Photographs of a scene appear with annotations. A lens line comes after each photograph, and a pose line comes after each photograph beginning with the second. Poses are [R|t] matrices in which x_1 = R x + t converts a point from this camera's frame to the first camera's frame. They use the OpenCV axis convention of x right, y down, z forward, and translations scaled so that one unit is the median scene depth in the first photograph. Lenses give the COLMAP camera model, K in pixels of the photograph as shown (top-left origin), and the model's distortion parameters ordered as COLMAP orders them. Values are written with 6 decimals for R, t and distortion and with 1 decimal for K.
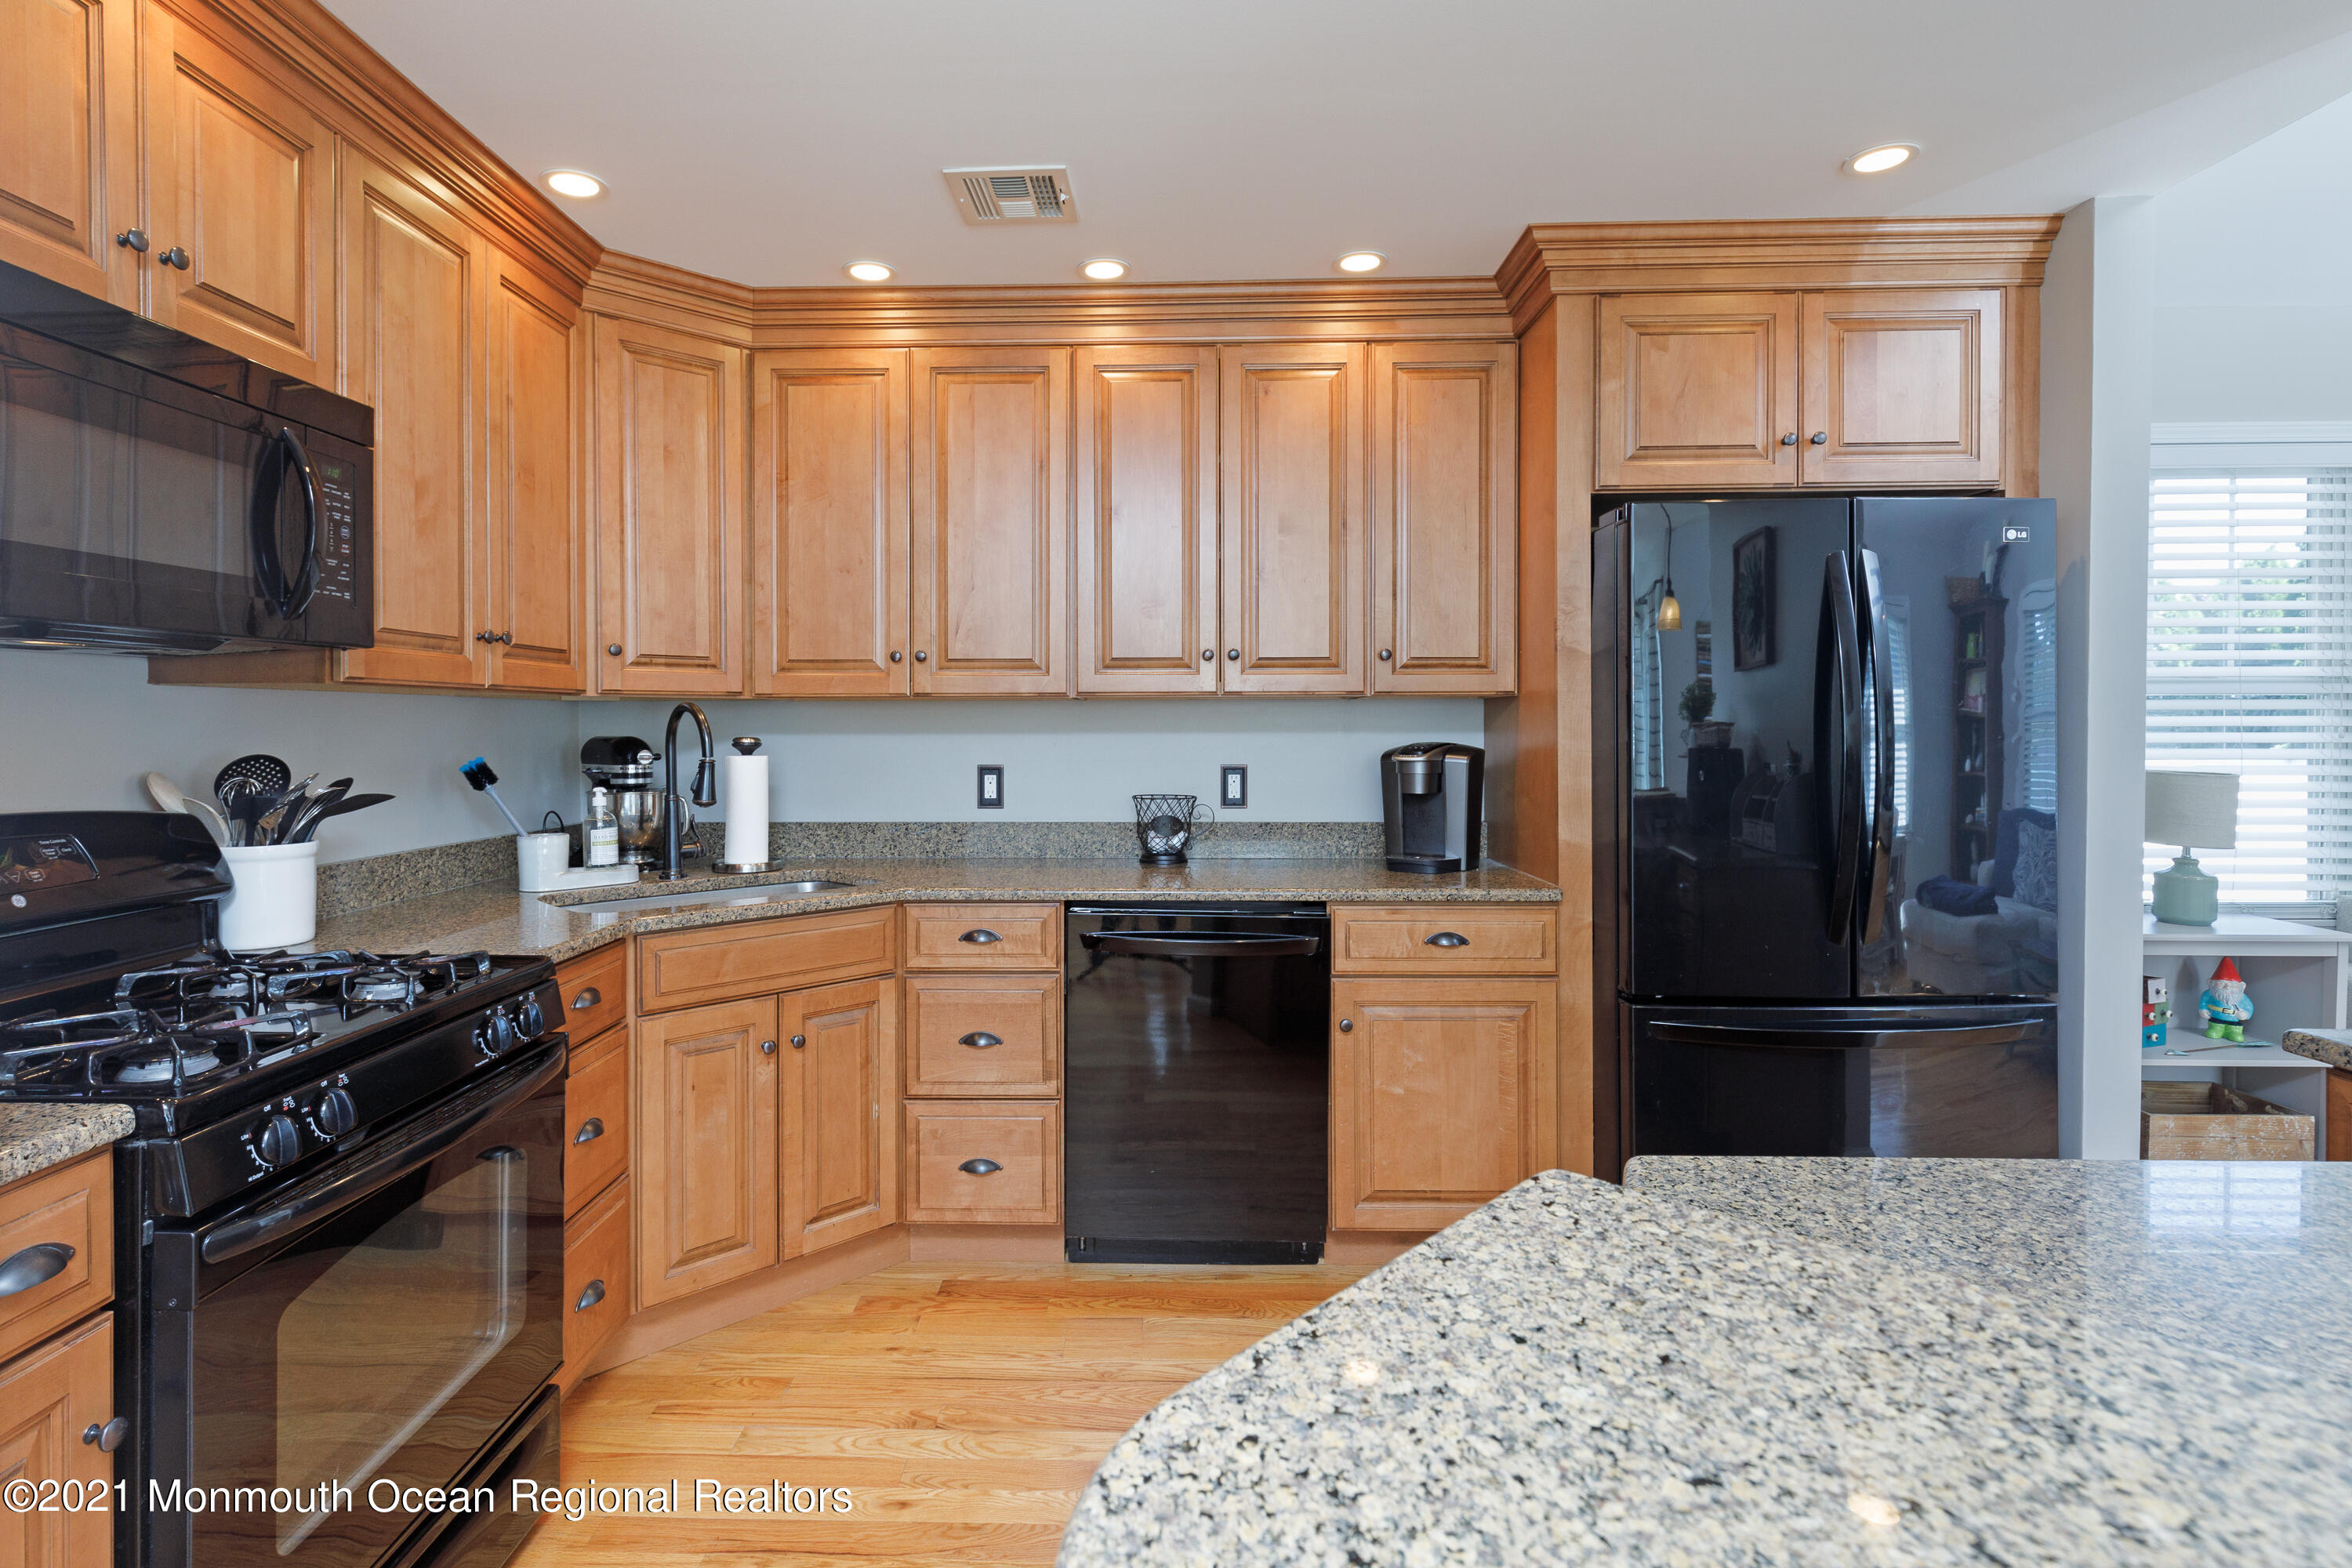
lens RADIAL K [[1162.0, 0, 1115.4], [0, 1162.0, 726.2], [0, 0, 1]] dist [0.004688, -0.000886]
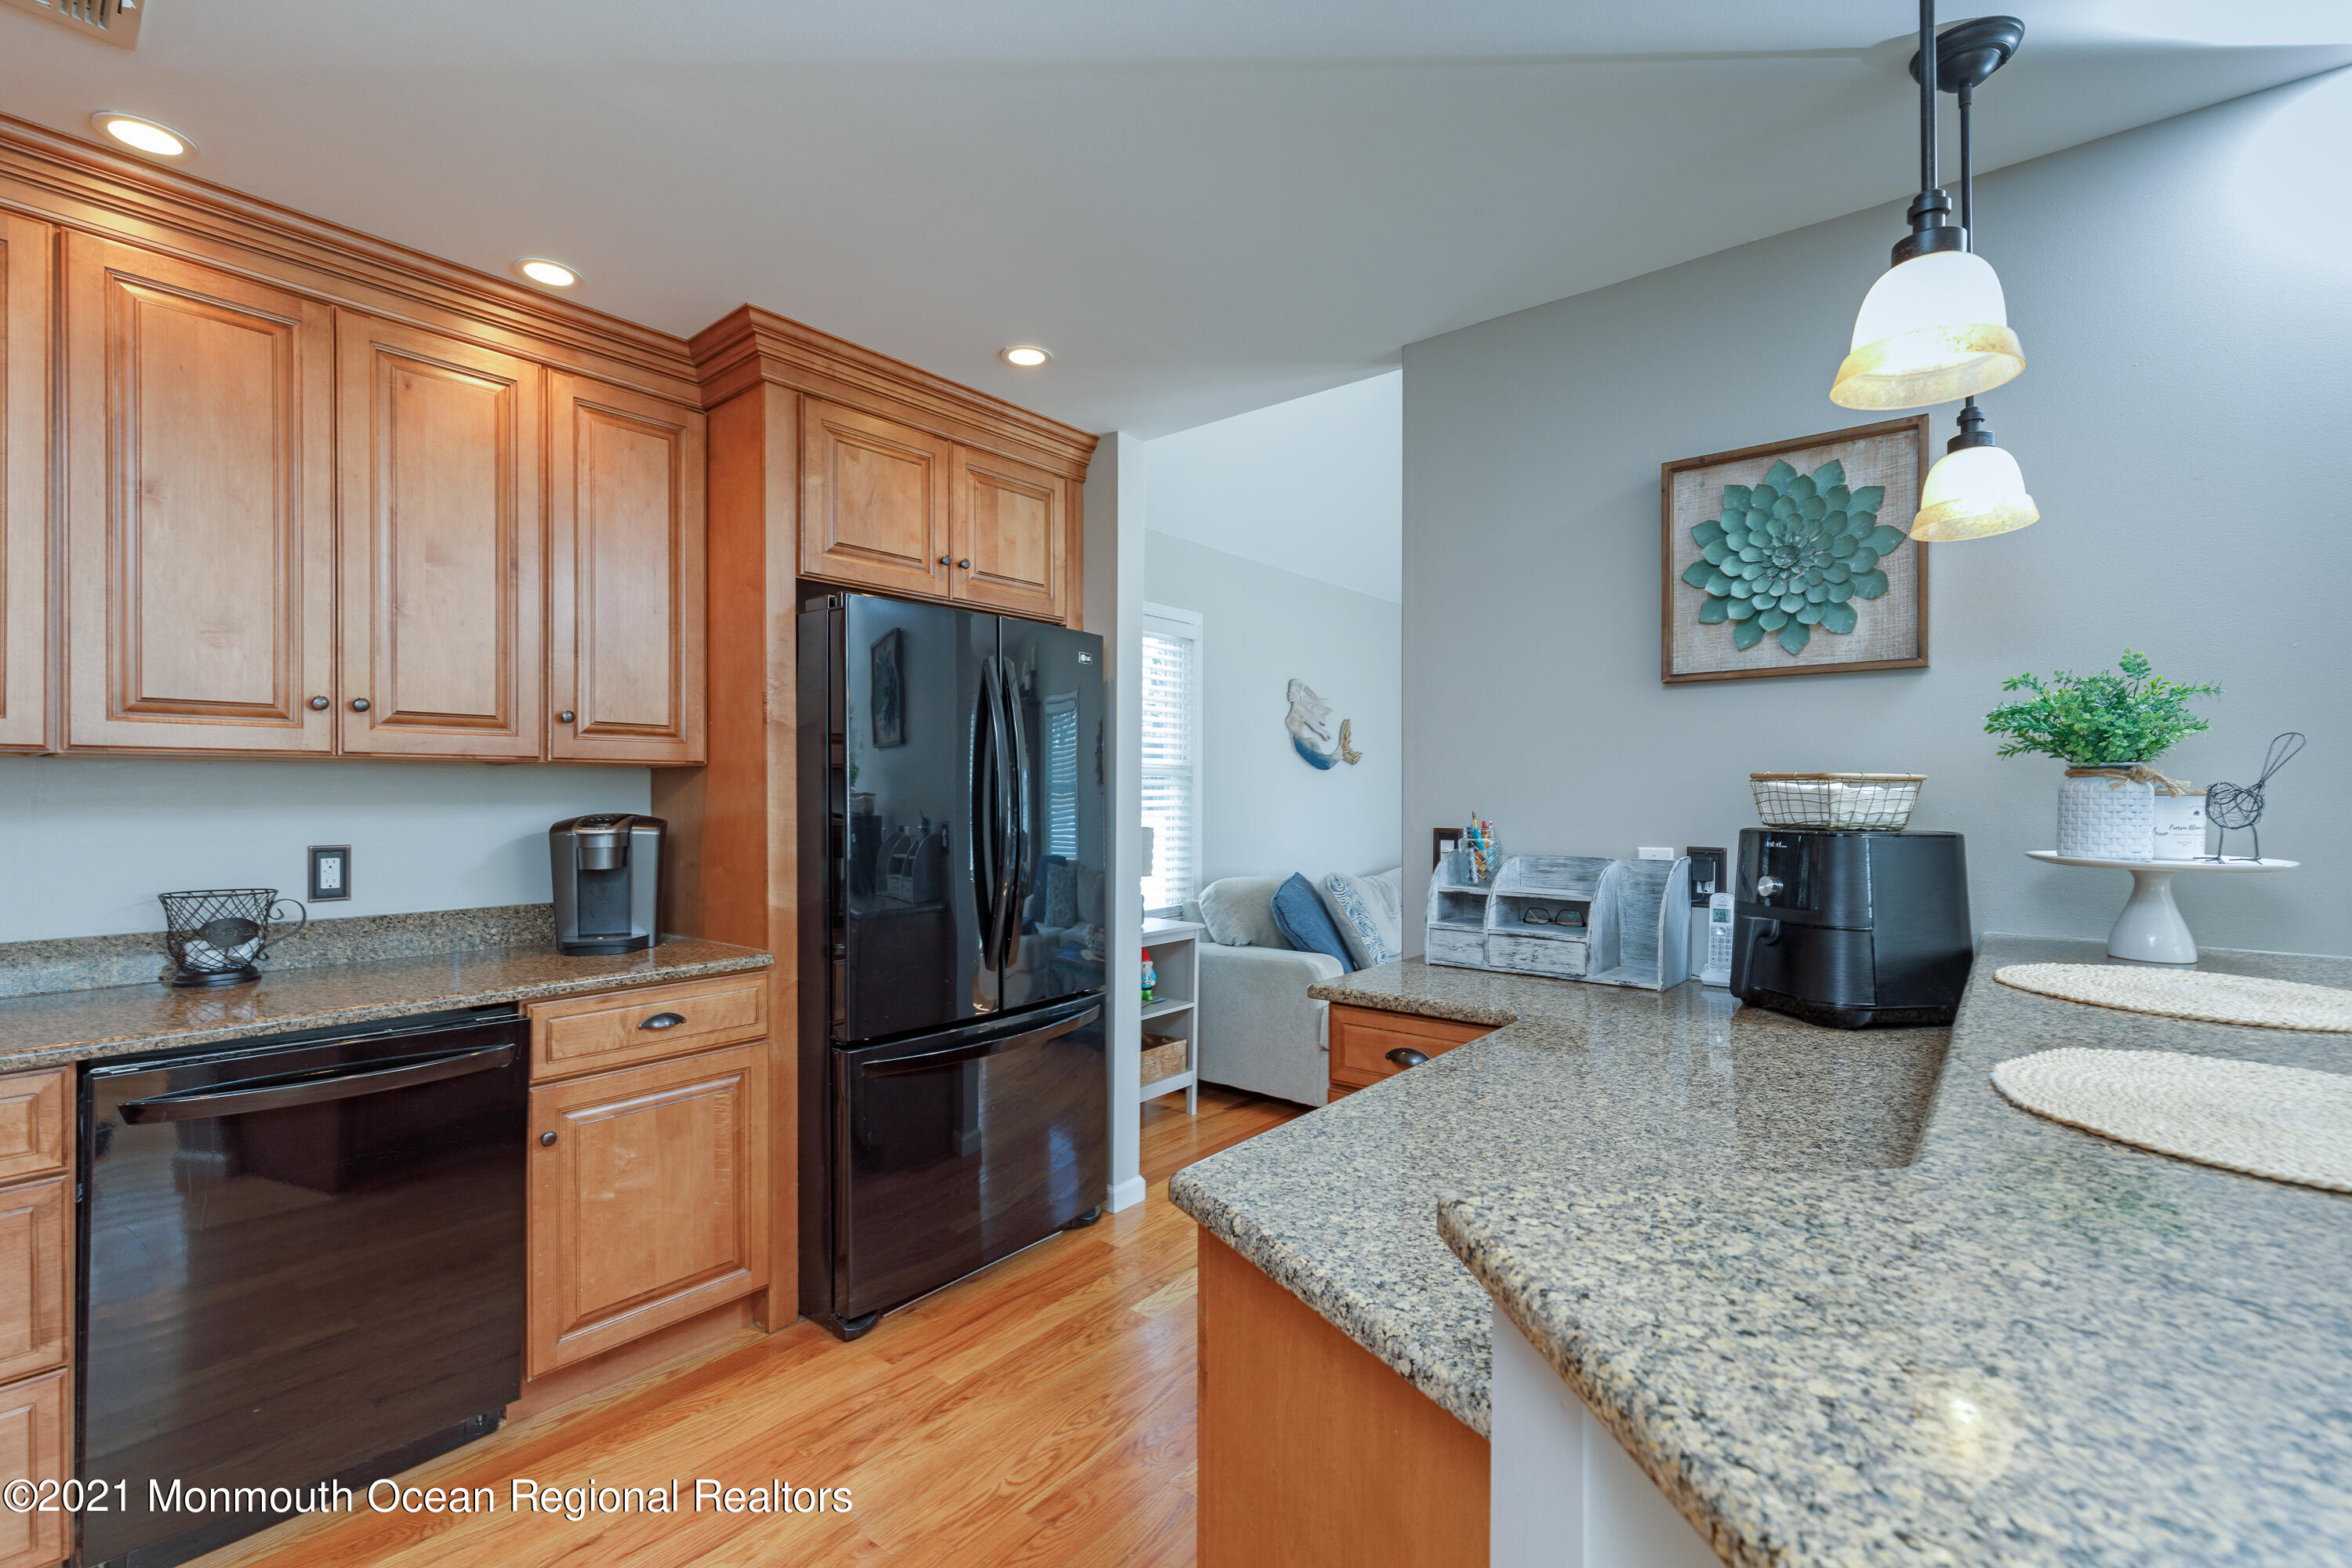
lens RADIAL K [[1051.2, 0, 1176.2], [0, 1051.2, 788.9], [0, 0, 1]] dist [0.007271, -0.000445]
pose [[0.611483, 0.005719, 0.791237, -0.138479], [0.000210, 0.999973, -0.007389, 0.000401], [-0.791257, 0.004684, 0.611465, 0.137732]]
